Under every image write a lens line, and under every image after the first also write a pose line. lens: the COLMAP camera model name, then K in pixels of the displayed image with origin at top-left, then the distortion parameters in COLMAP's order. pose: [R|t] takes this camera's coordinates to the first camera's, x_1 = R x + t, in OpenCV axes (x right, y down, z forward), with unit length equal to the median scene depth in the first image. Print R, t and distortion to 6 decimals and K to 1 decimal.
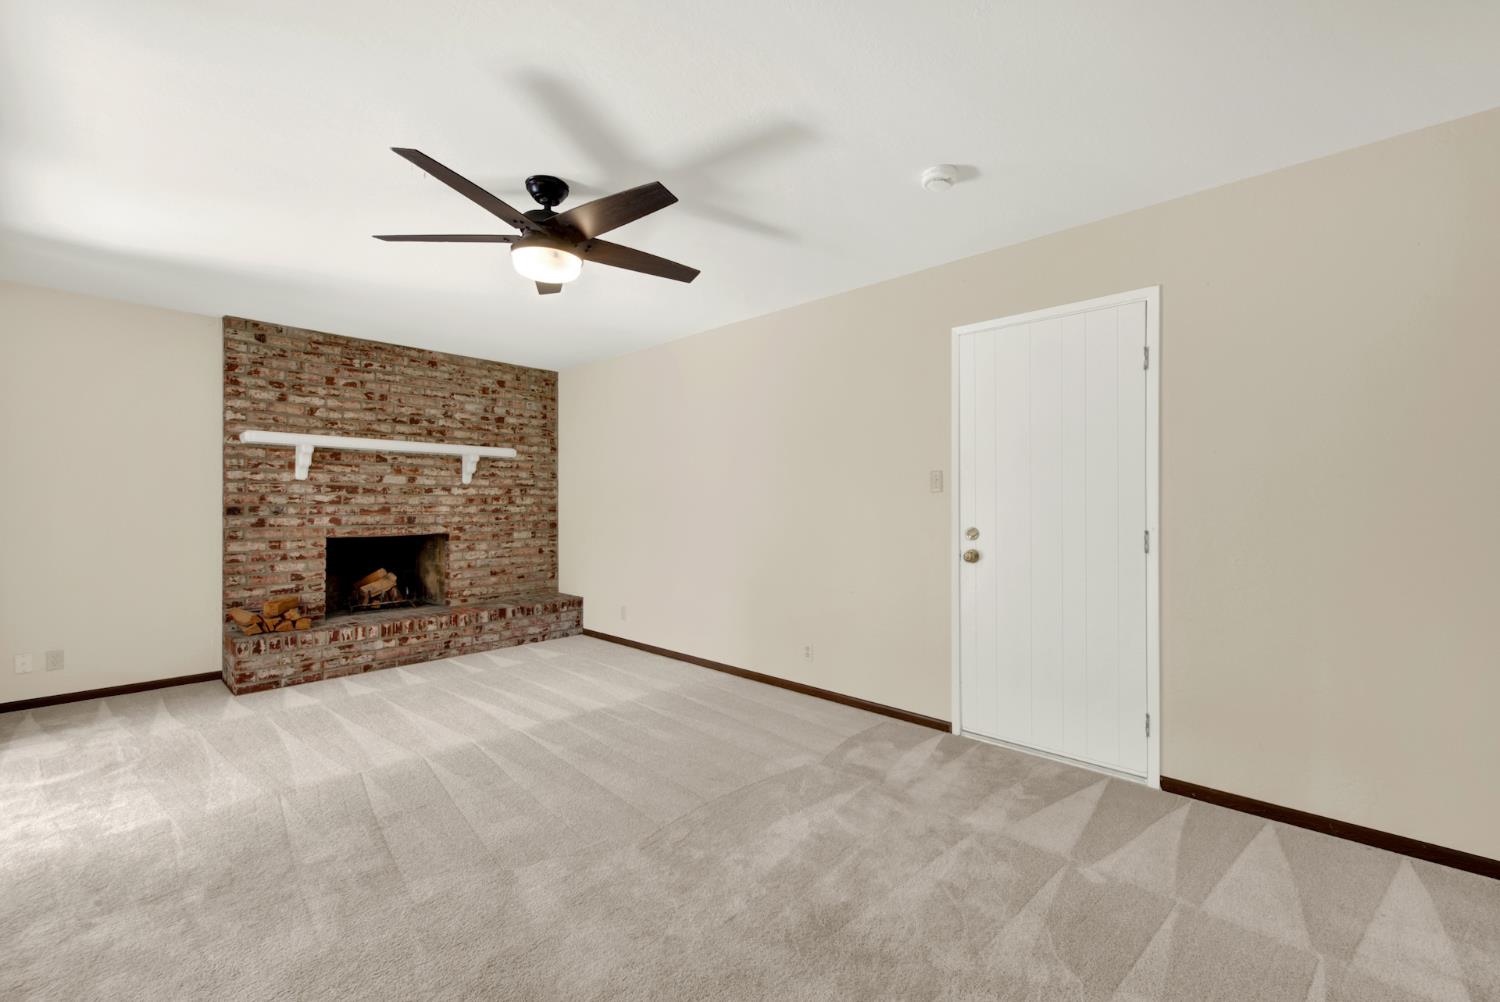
lens RADIAL K [[613.5, 0, 754.8], [0, 613.5, 503.5], [0, 0, 1]] dist [0.000883, -0.002073]
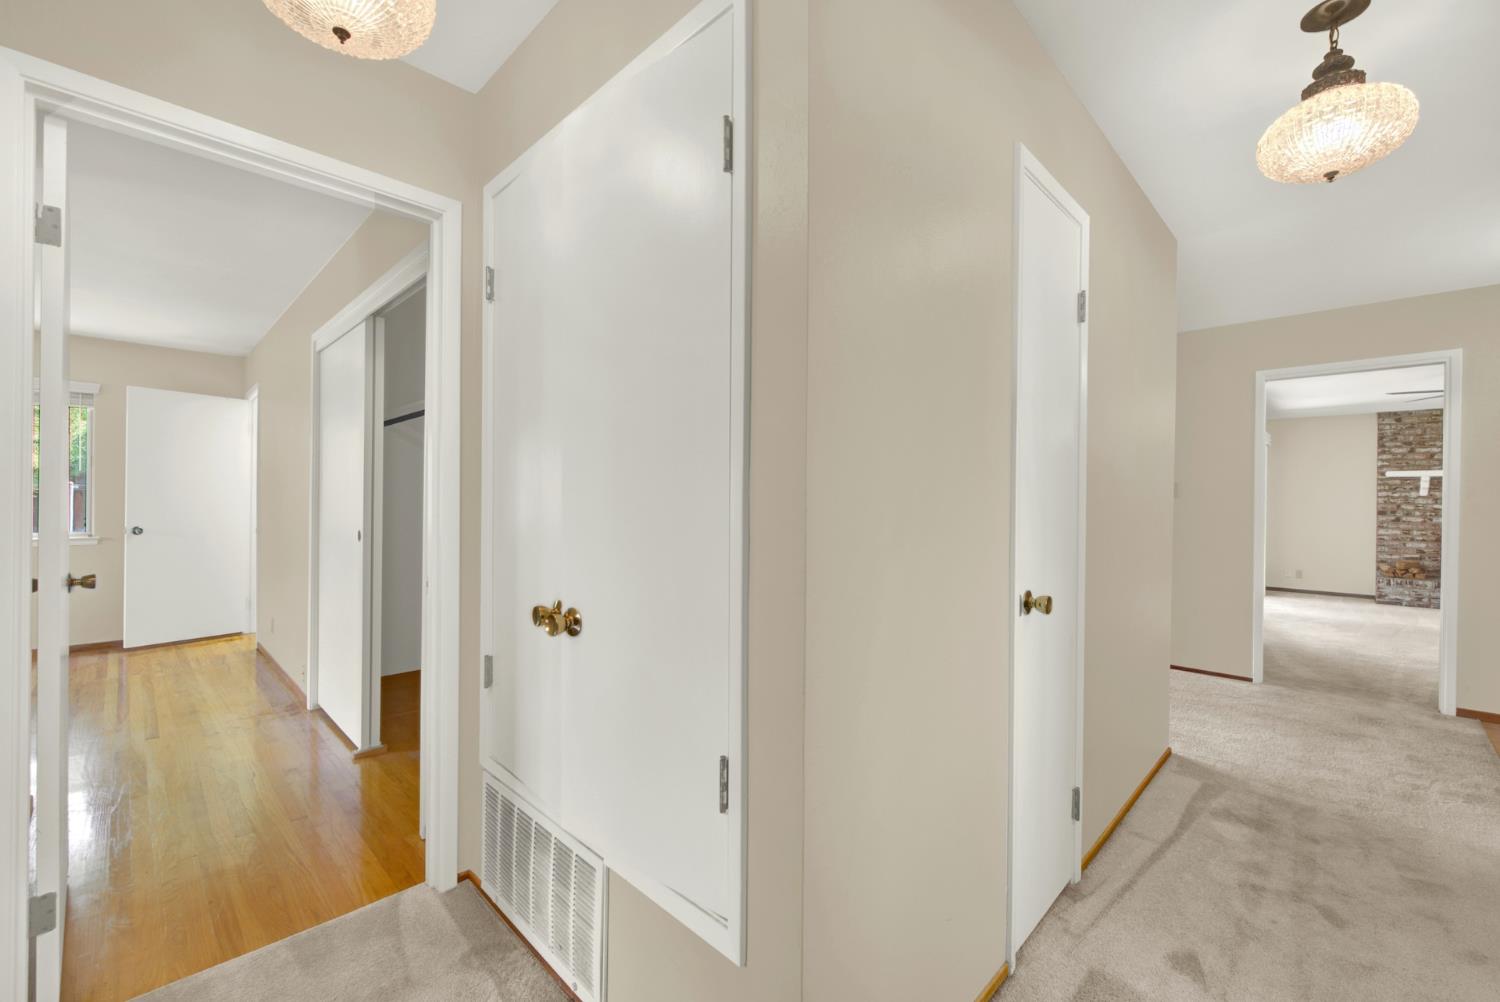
lens RADIAL K [[613.5, 0, 754.8], [0, 613.5, 503.5], [0, 0, 1]] dist [0.000883, -0.002073]
pose [[-0.028534, -0.000235, -0.999593, 1.083530], [-0.010648, 0.999943, 0.000069, 0.003250], [0.999536, 0.010645, -0.028534, -0.875809]]
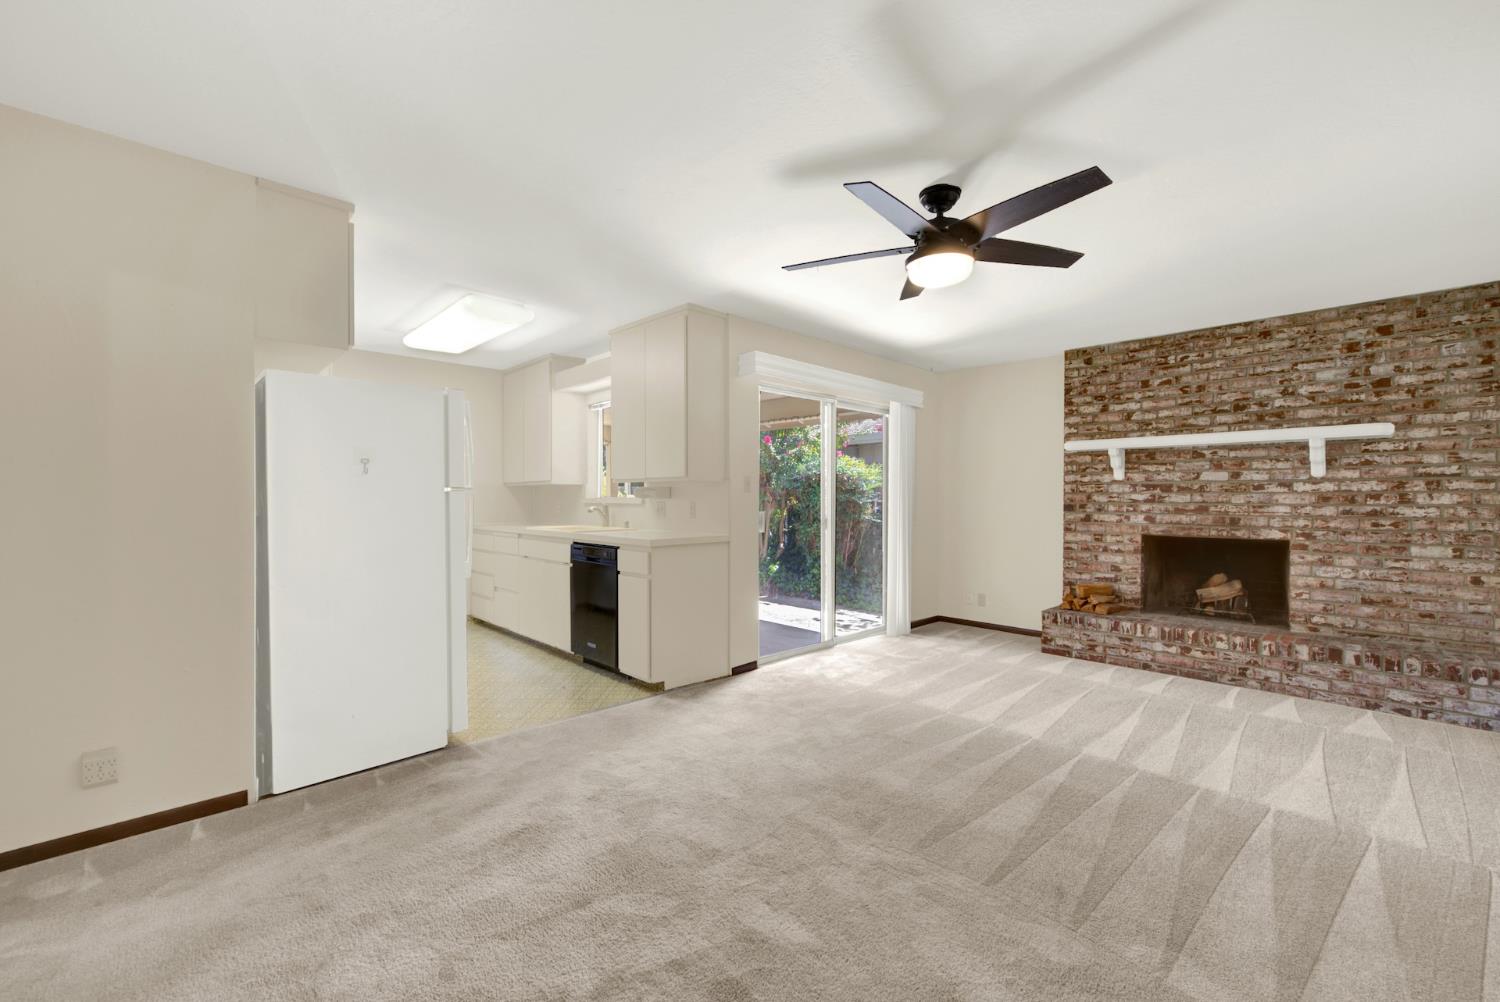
lens RADIAL K [[613.5, 0, 754.8], [0, 613.5, 503.5], [0, 0, 1]] dist [0.000883, -0.002073]
pose [[-0.051967, 0.004258, -0.998640, 0.399519], [-0.005928, 0.999972, 0.004572, 0.001828], [0.998631, 0.006158, -0.051940, 0.415176]]
